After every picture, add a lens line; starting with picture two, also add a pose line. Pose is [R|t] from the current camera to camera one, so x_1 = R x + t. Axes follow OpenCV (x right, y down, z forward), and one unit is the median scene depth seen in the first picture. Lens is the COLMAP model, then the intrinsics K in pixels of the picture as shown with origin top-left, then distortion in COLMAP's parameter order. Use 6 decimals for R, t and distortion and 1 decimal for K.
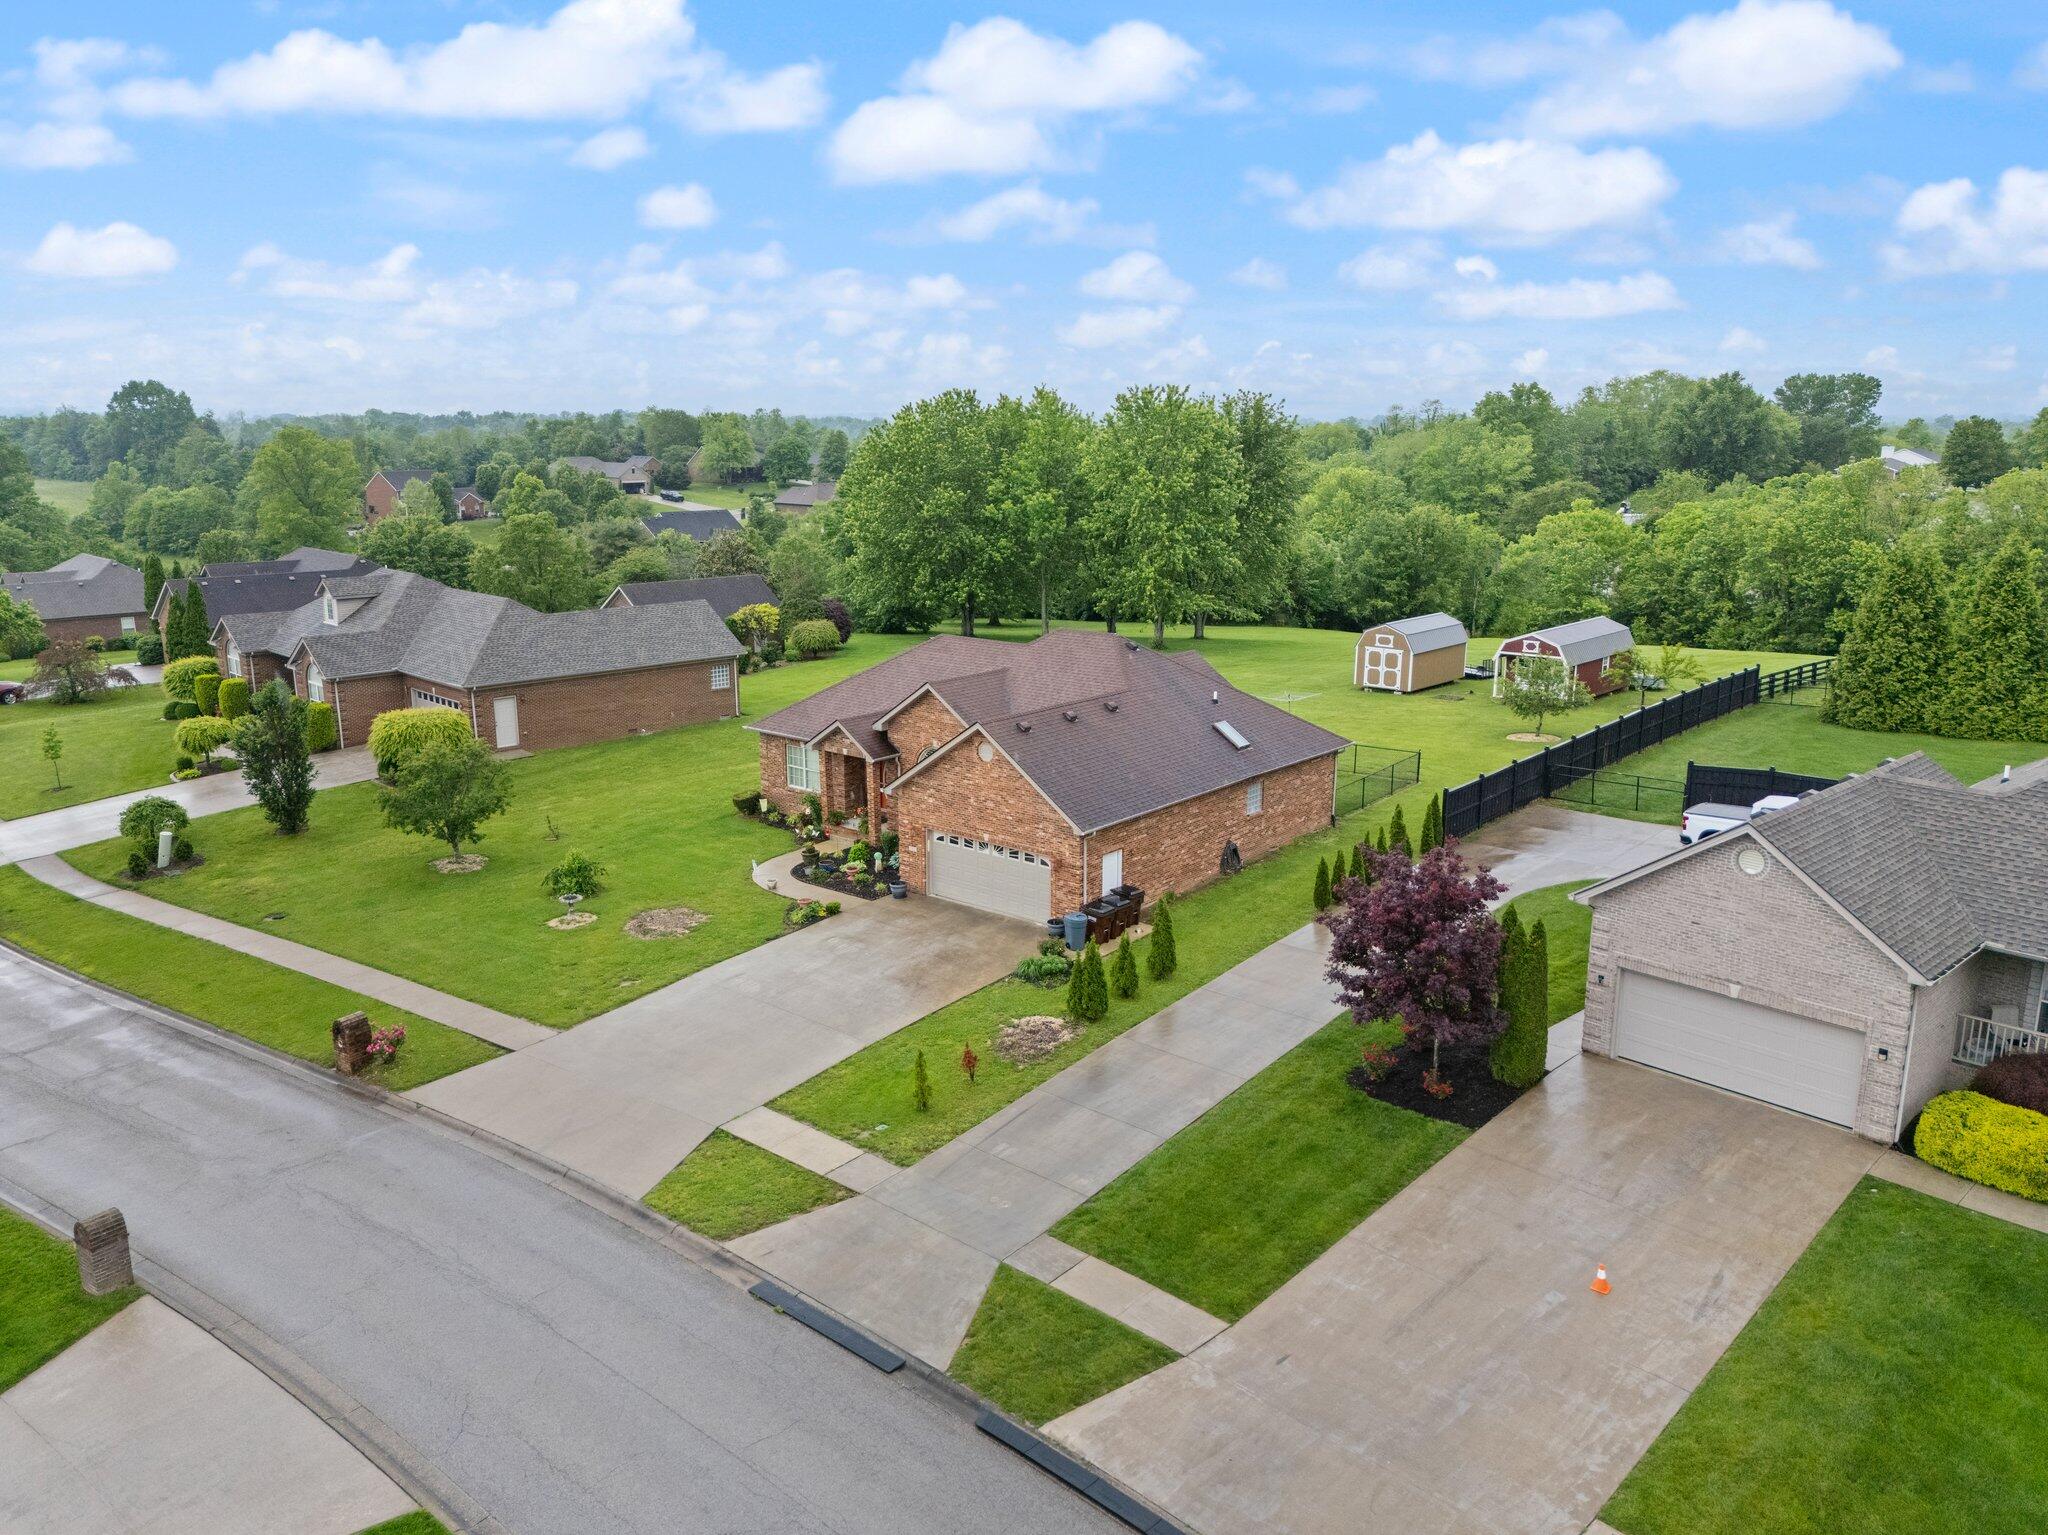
lens RADIAL K [[1525.7, 0, 1030.0], [0, 1525.7, 763.6], [0, 0, 1]] dist [0.074650, -0.075304]
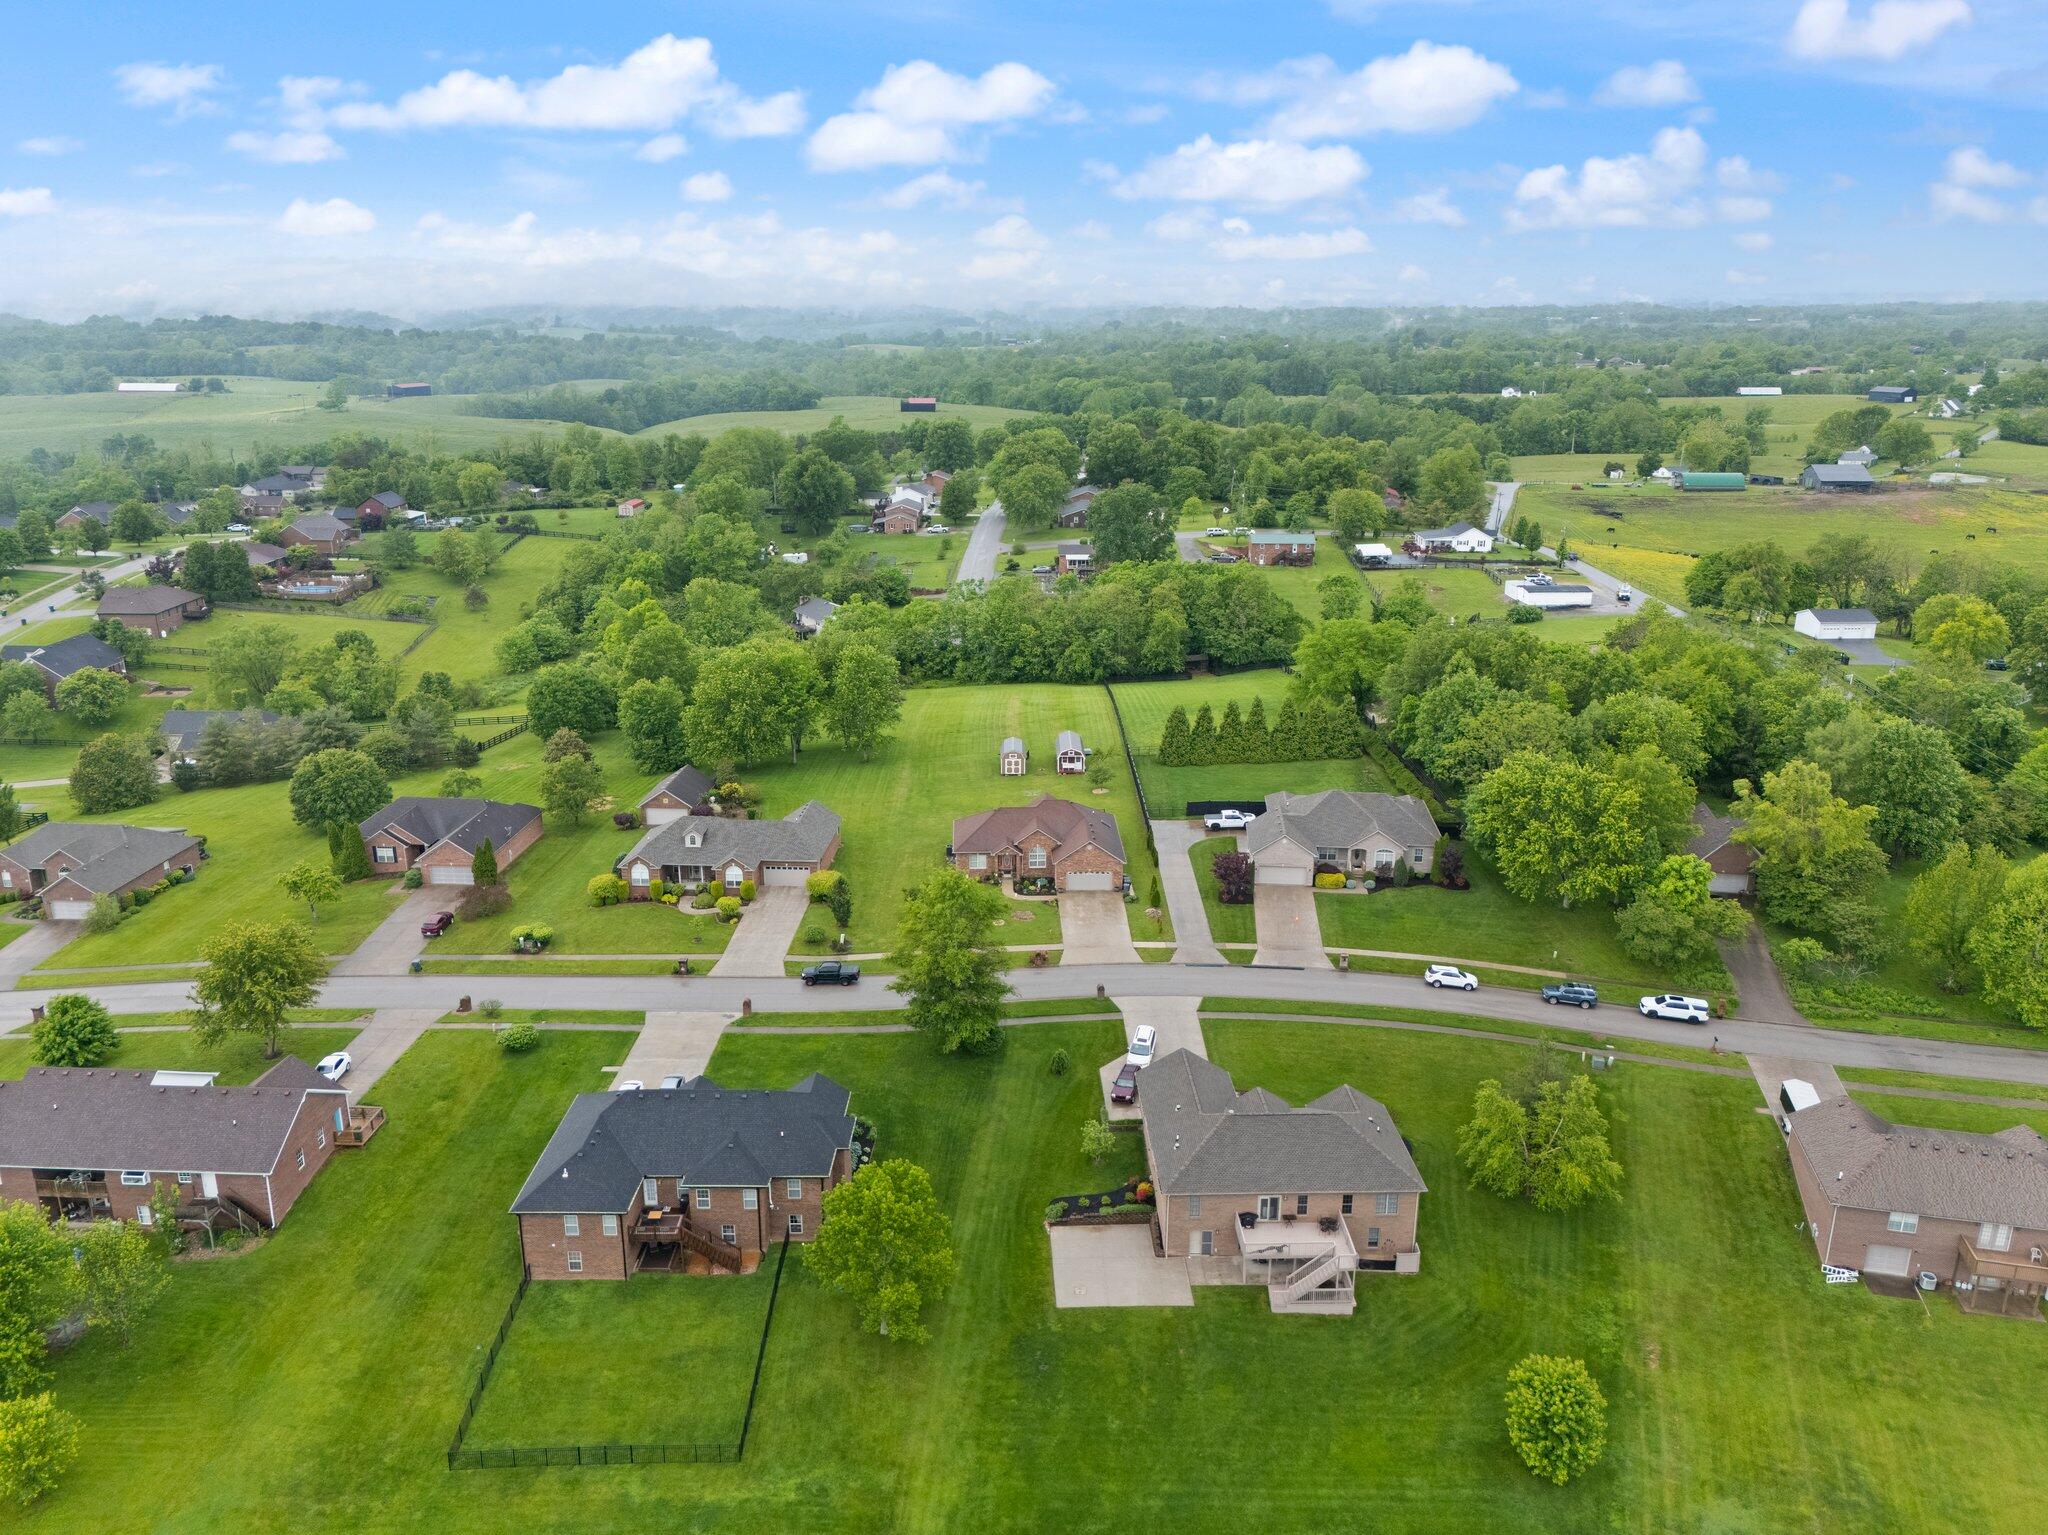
lens RADIAL K [[1497.4, 0, 1024.7], [0, 1497.4, 826.8], [0, 0, 1]] dist [0.078448, -0.086258]
pose [[0.751930, -0.220424, 0.621301, -2.170711], [0.145668, 0.974704, 0.169508, -0.630243], [-0.642948, -0.036955, 0.765018, -1.503244]]
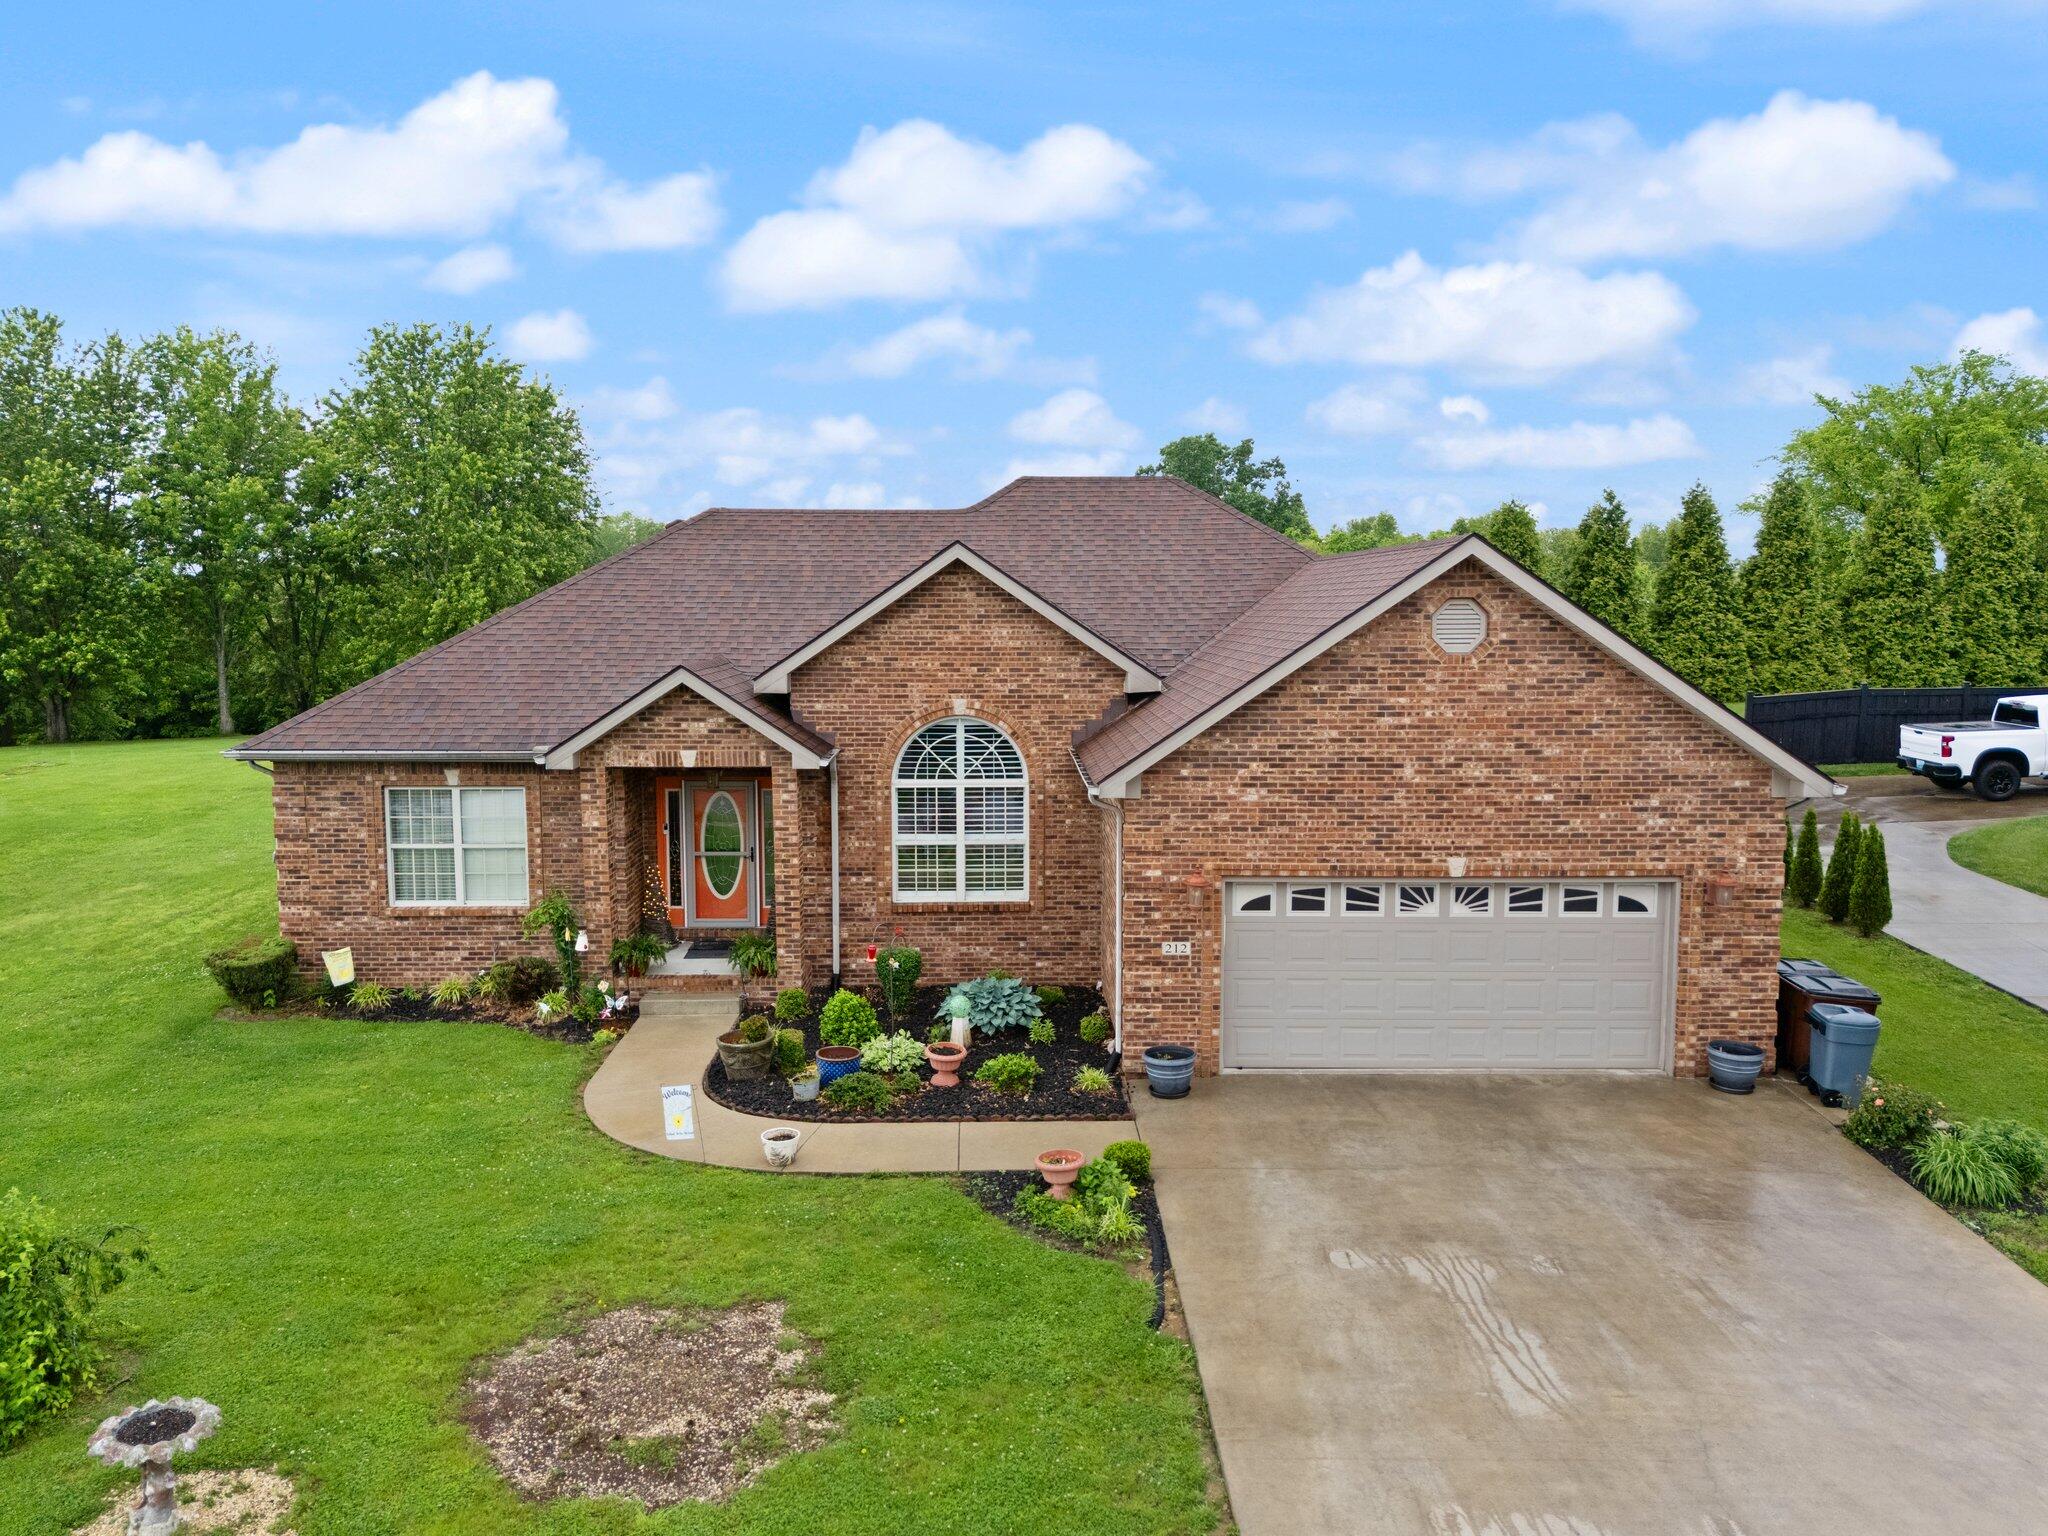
lens RADIAL K [[1533.8, 0, 1022.4], [0, 1533.8, 795.0], [0, 0, 1]] dist [0.080389, -0.090370]
pose [[0.761923, -0.082631, 0.642375, -0.320090], [0.144231, 0.988569, -0.043910, 0.030469], [-0.631404, 0.126106, 0.765132, 0.729369]]
